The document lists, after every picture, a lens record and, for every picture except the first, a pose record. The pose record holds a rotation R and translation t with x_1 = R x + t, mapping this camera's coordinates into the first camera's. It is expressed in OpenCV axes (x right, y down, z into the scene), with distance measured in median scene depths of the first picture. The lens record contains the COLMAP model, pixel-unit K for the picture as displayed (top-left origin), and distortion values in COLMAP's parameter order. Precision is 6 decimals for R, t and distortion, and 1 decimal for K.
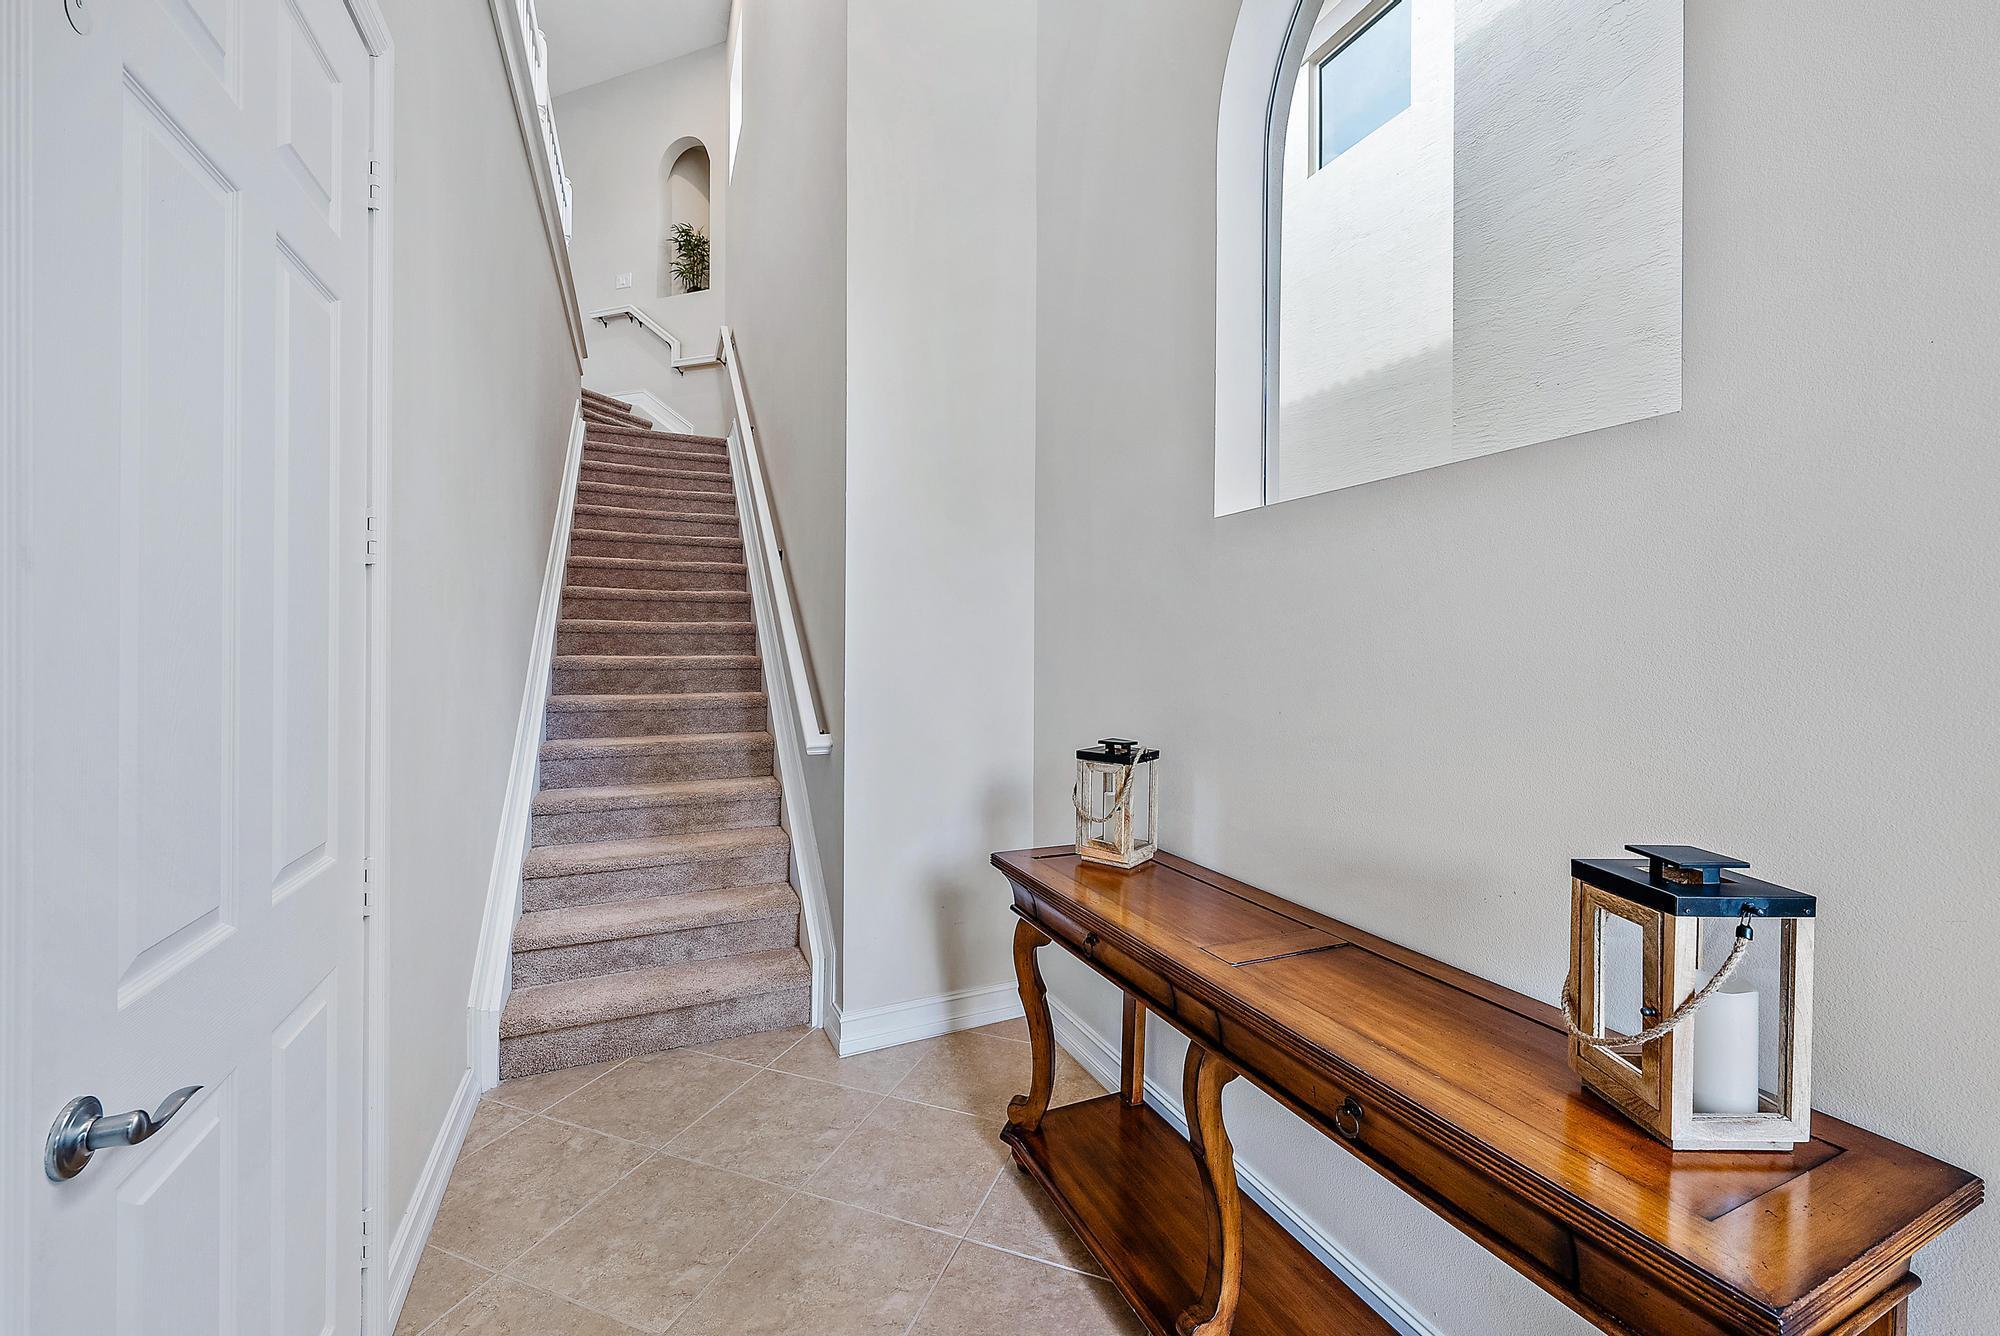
lens RADIAL K [[806.8, 0, 999.5], [0, 806.8, 648.4], [0, 0, 1]] dist [-0.002125, -0.000235]
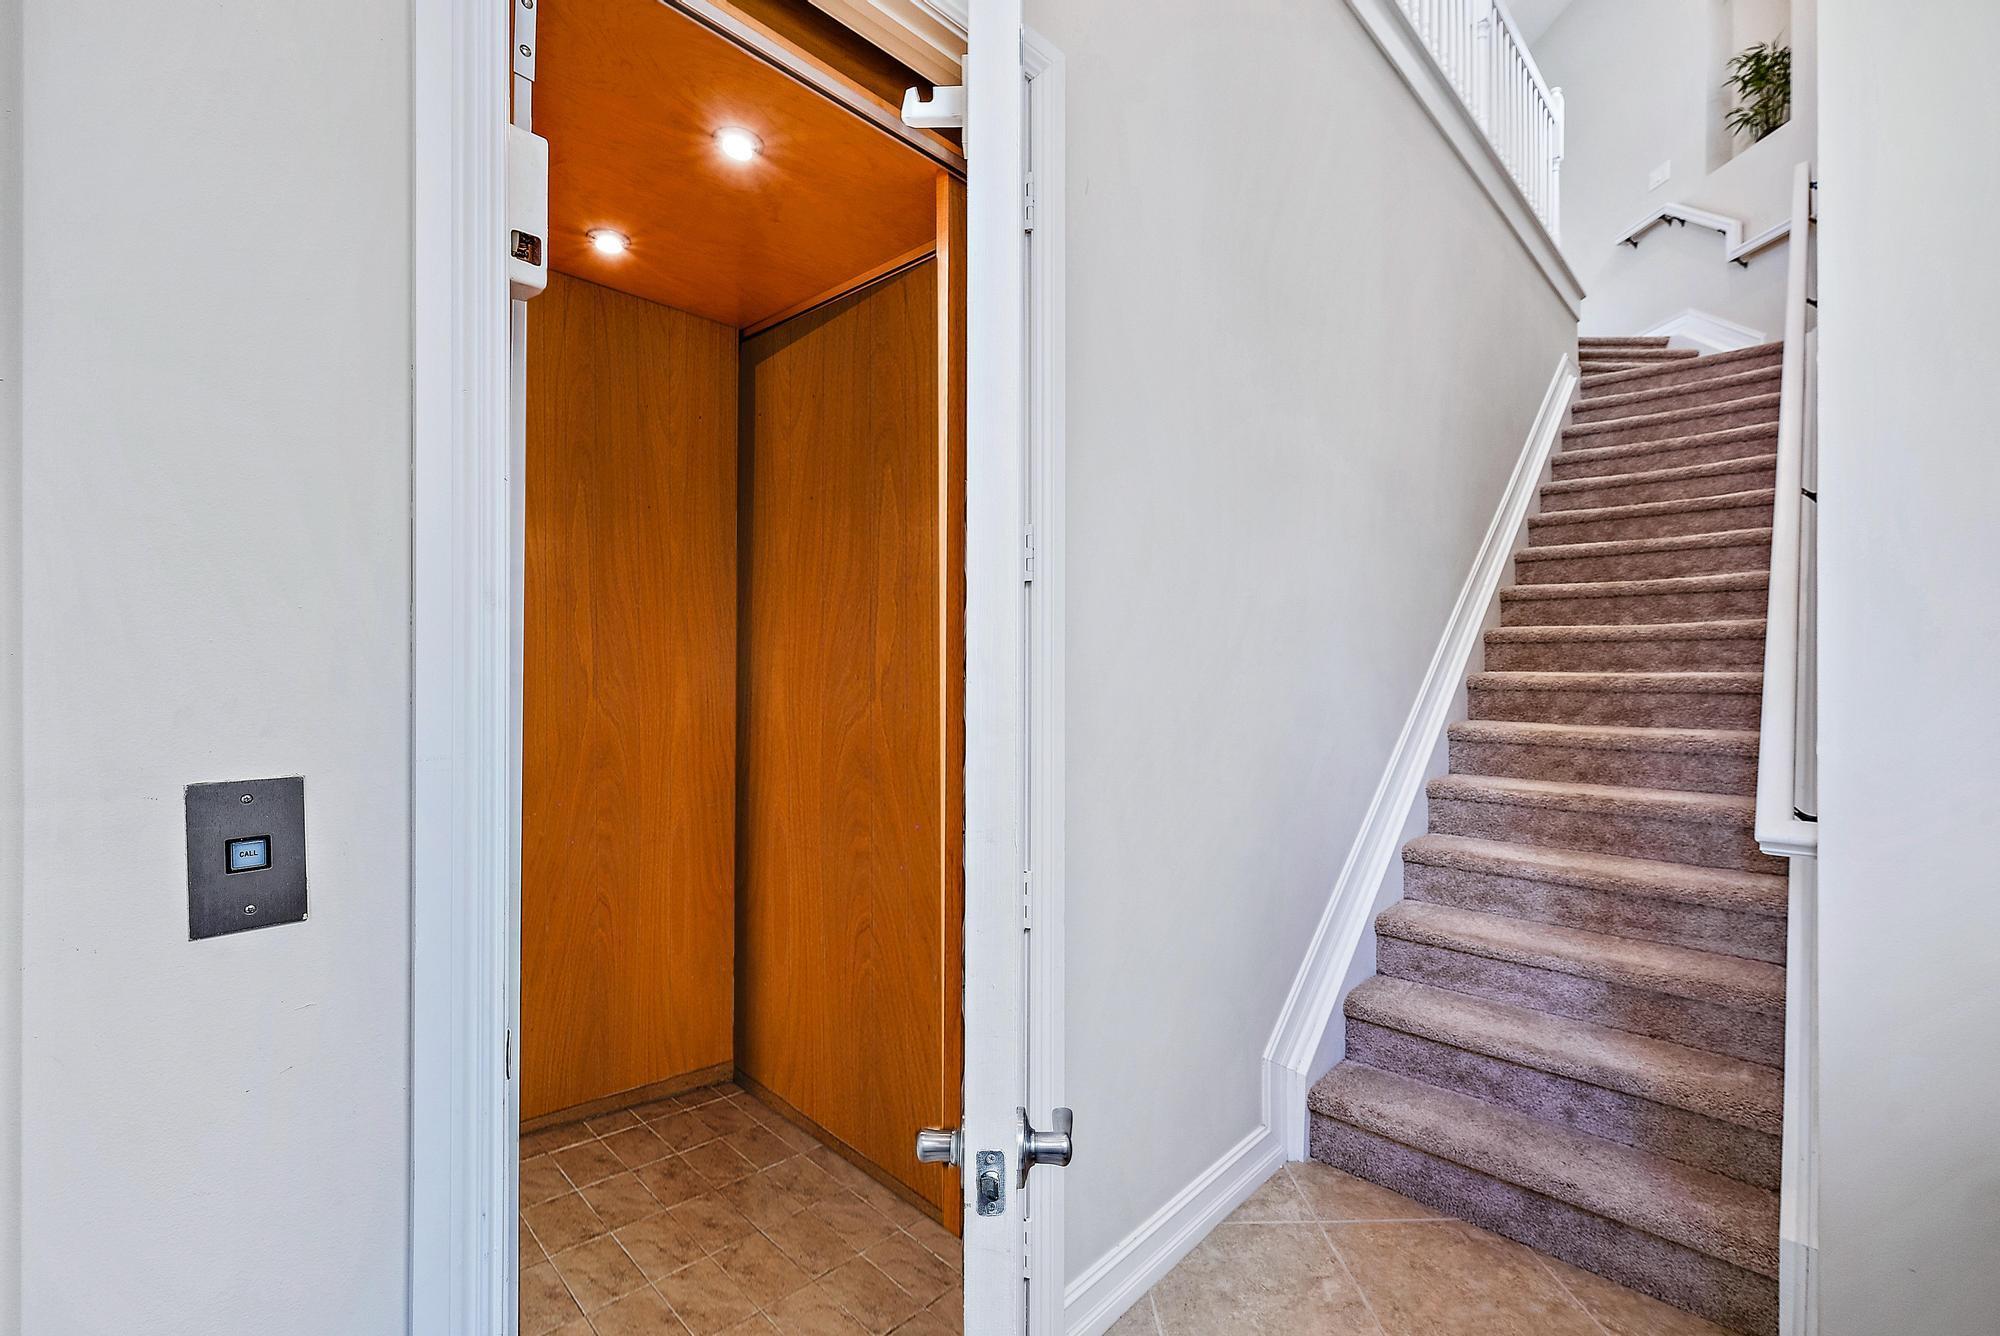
lens RADIAL K [[860.2, 0, 999.3], [0, 860.2, 662.0], [0, 0, 1]] dist [0.001271, -0.000027]
pose [[0.377347, -0.007035, -0.926045, 0.085452], [0.005090, 0.999972, -0.005522, 0.001452], [0.926058, -0.002630, 0.377373, 0.233808]]
